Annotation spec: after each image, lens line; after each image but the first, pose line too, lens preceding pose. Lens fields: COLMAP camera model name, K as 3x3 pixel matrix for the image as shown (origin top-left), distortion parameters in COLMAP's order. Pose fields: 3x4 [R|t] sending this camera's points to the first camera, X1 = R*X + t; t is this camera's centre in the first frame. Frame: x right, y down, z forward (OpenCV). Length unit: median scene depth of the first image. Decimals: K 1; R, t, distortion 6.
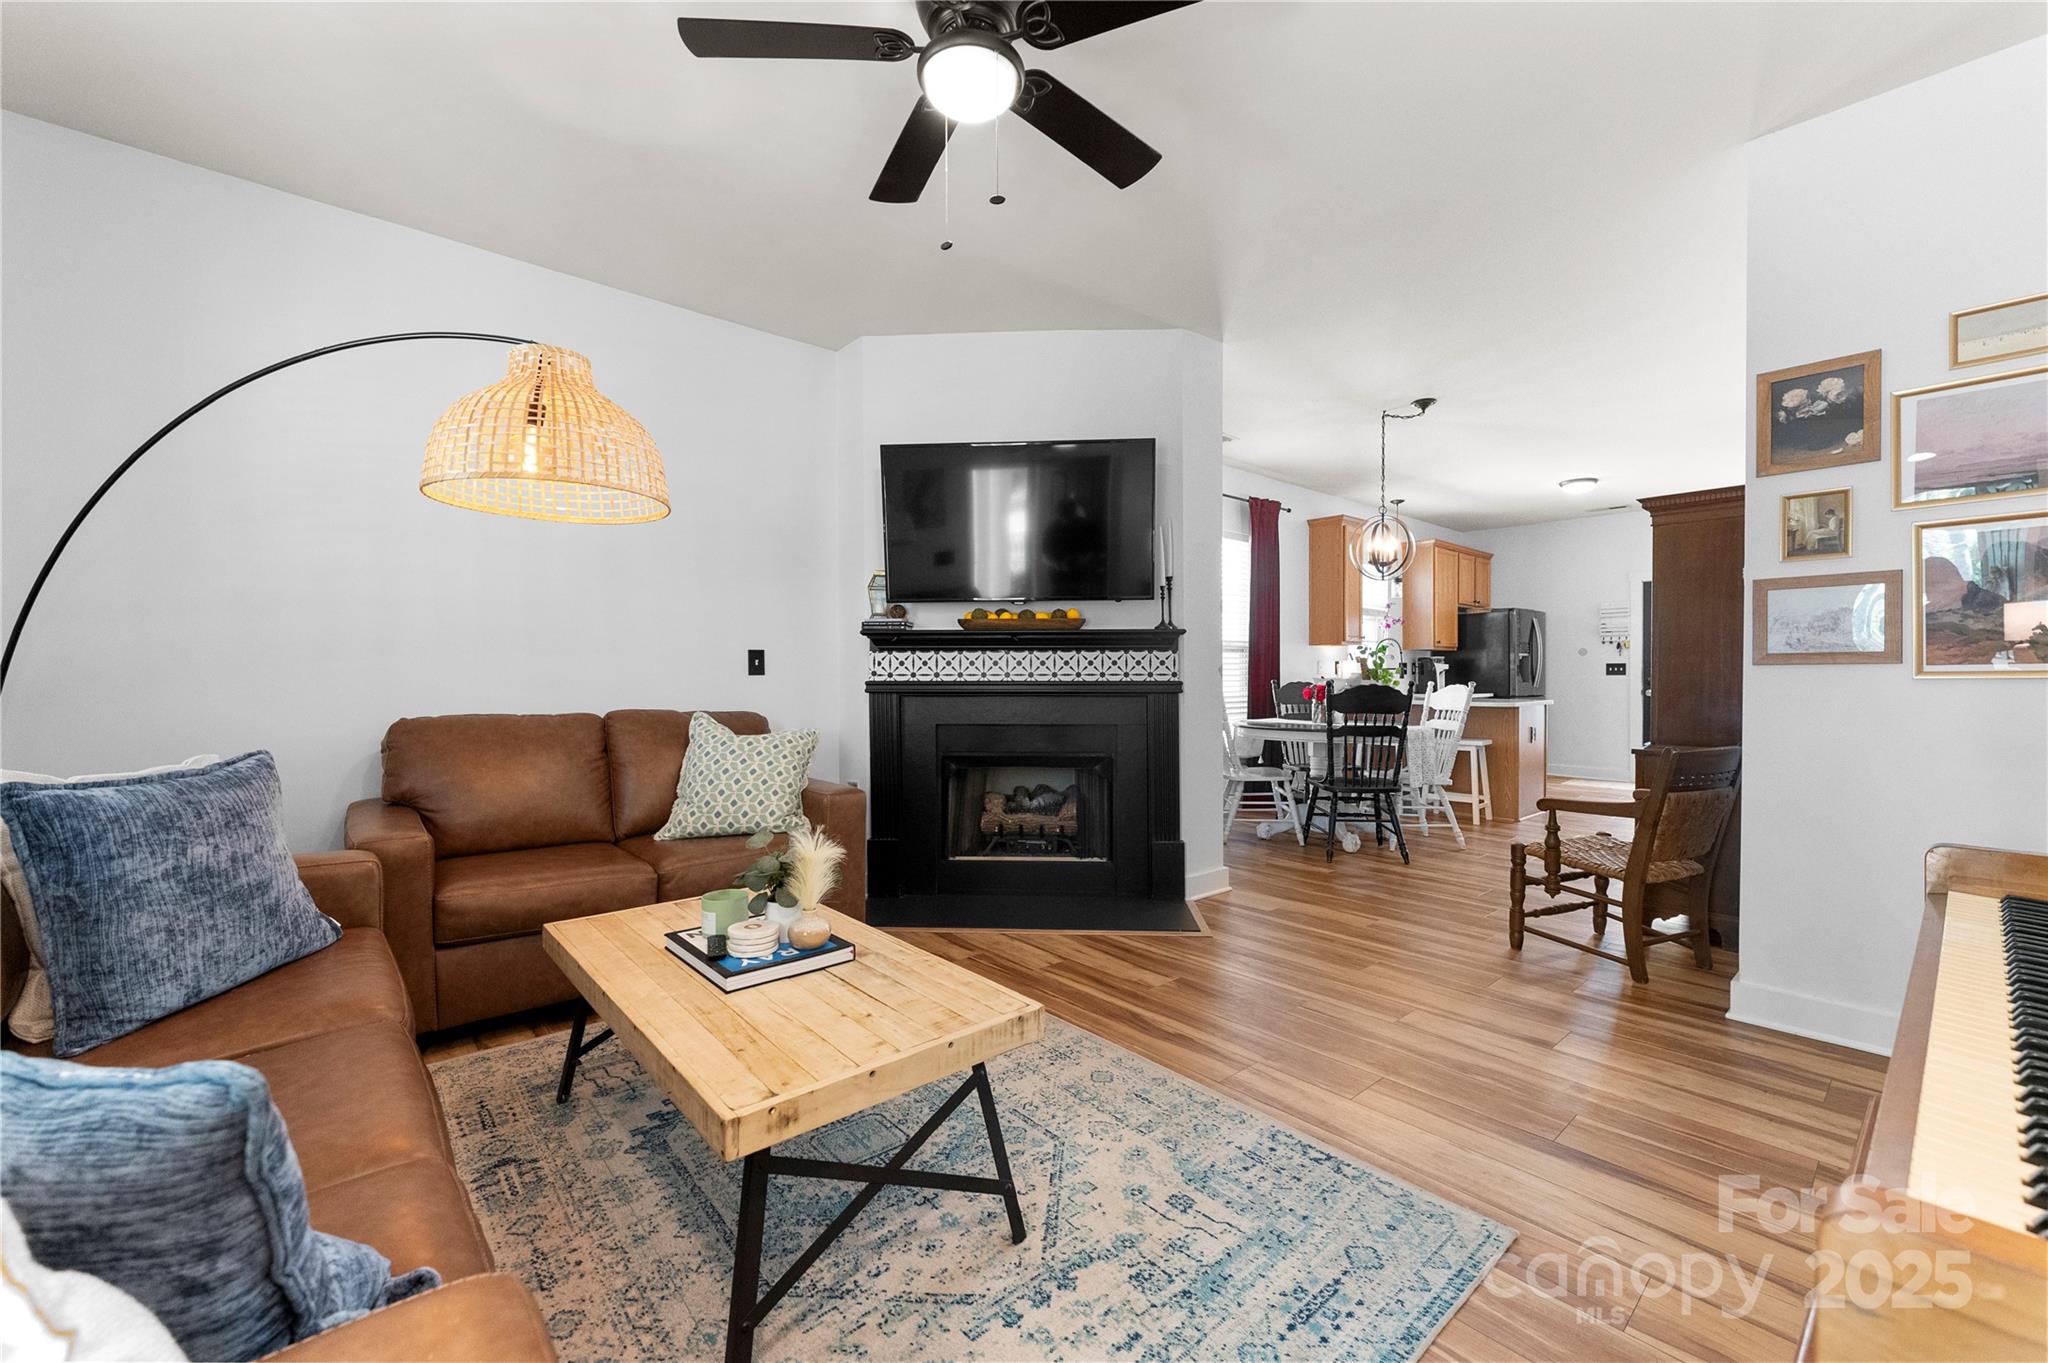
lens RADIAL K [[815.1, 0, 1018.5], [0, 815.1, 680.5], [0, 0, 1]] dist [0.000248, -0.000136]
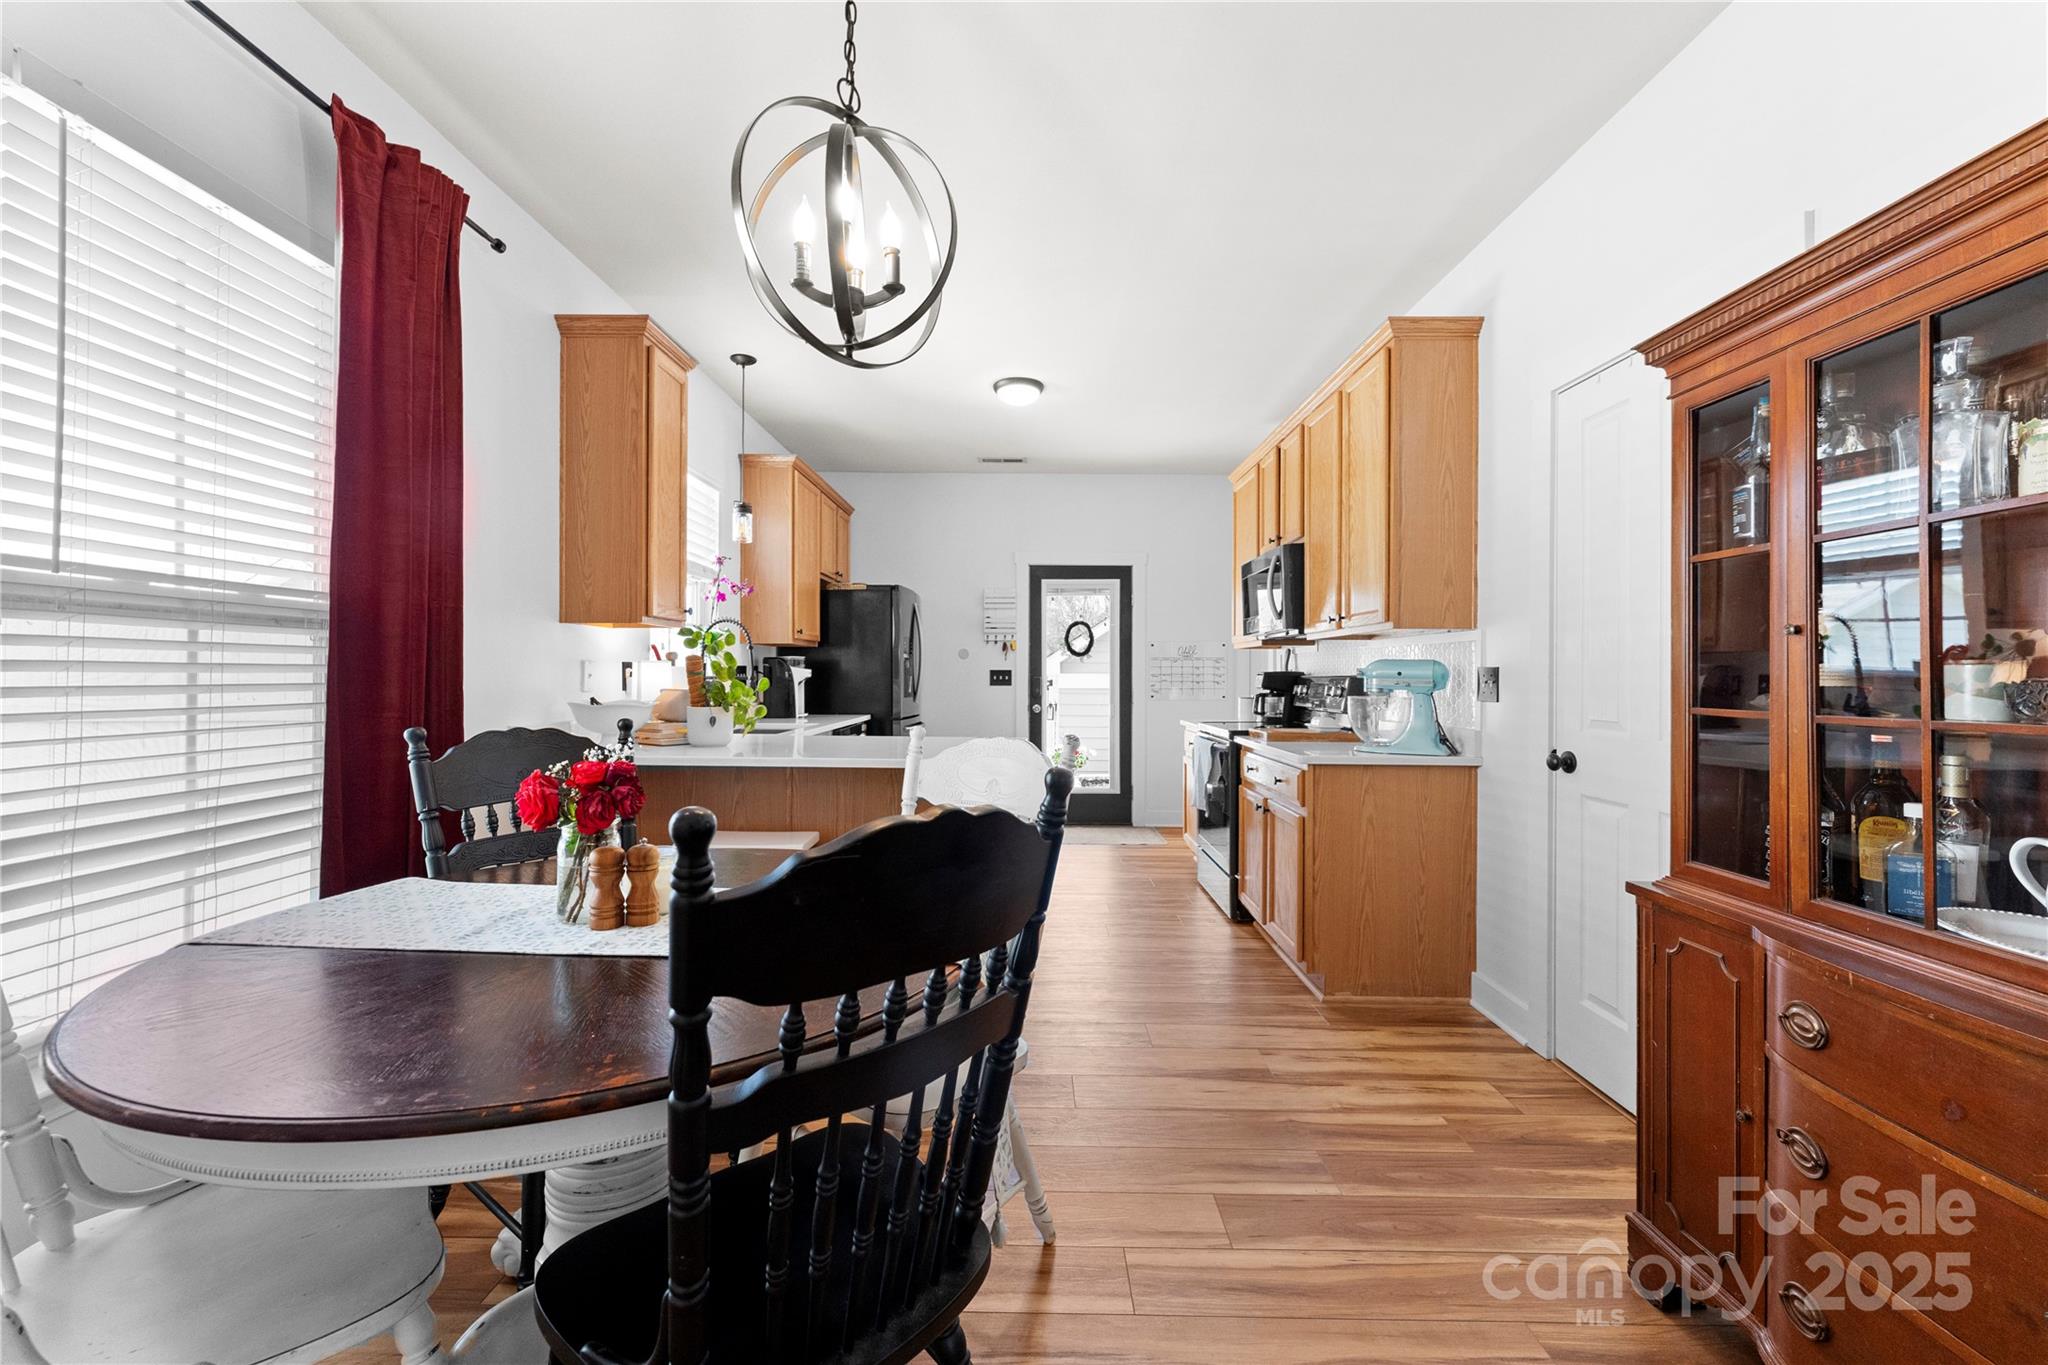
lens RADIAL K [[815.1, 0, 1018.5], [0, 815.1, 681.5], [0, 0, 1]] dist [0.000248, -0.000136]
pose [[0.664789, -0.003017, 0.747025, 0.438009], [0.000303, 0.999993, 0.003769, -0.032196], [-0.747031, -0.002279, 0.664785, 1.194161]]
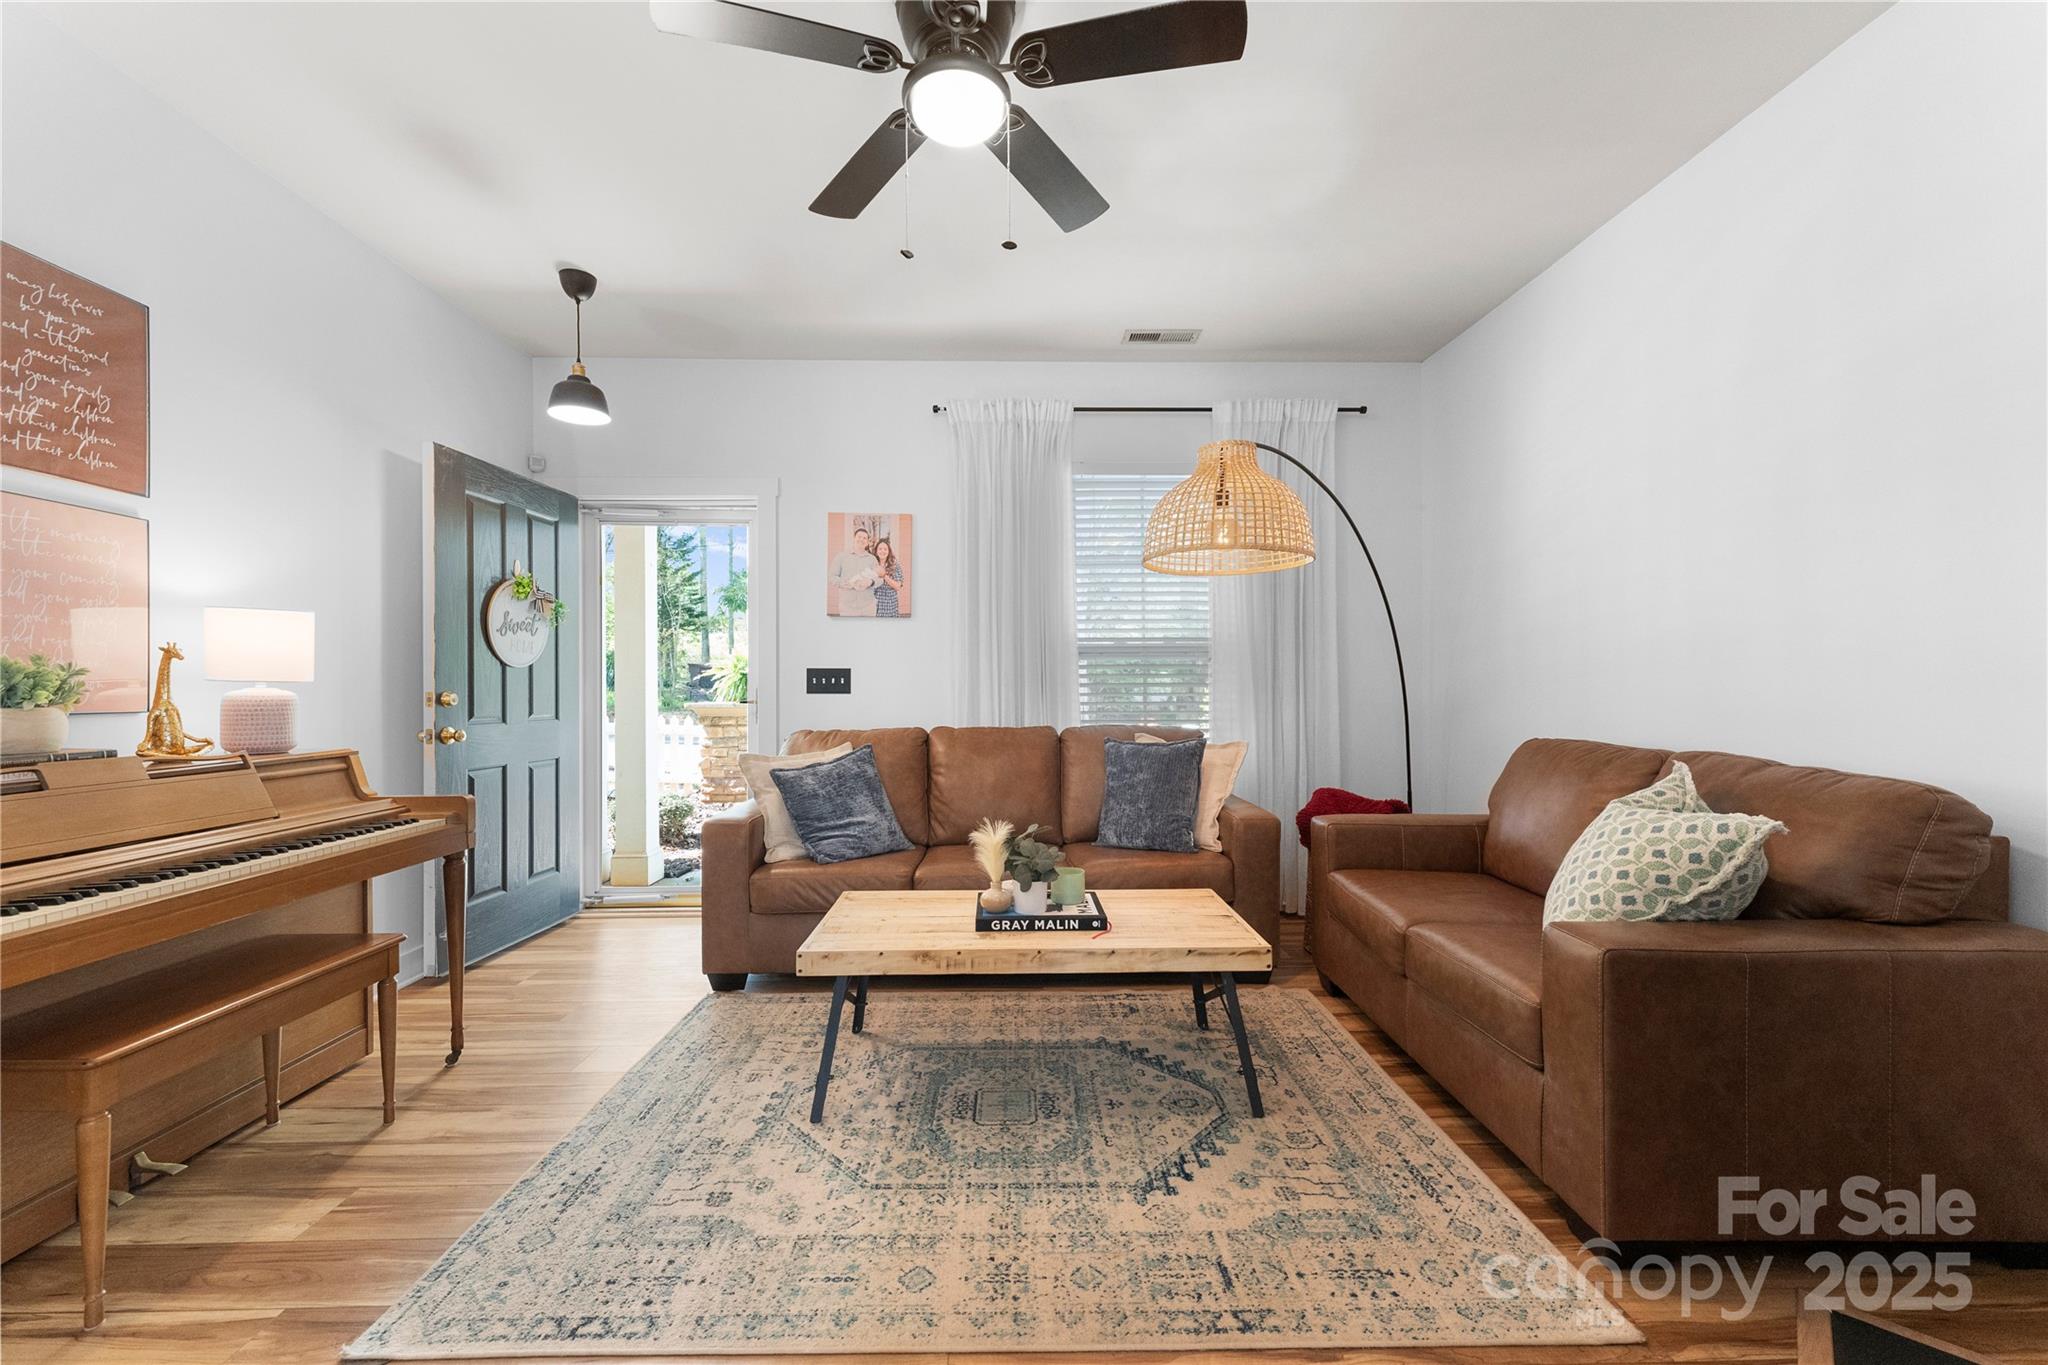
lens RADIAL K [[815.1, 0, 1018.5], [0, 815.1, 681.5], [0, 0, 1]] dist [0.000248, -0.000136]
pose [[-0.639976, -0.000976, -0.768395, 0.380141], [-0.001614, 0.999999, 0.000074, -0.020050], [0.768393, 0.001287, -0.639976, 0.980475]]
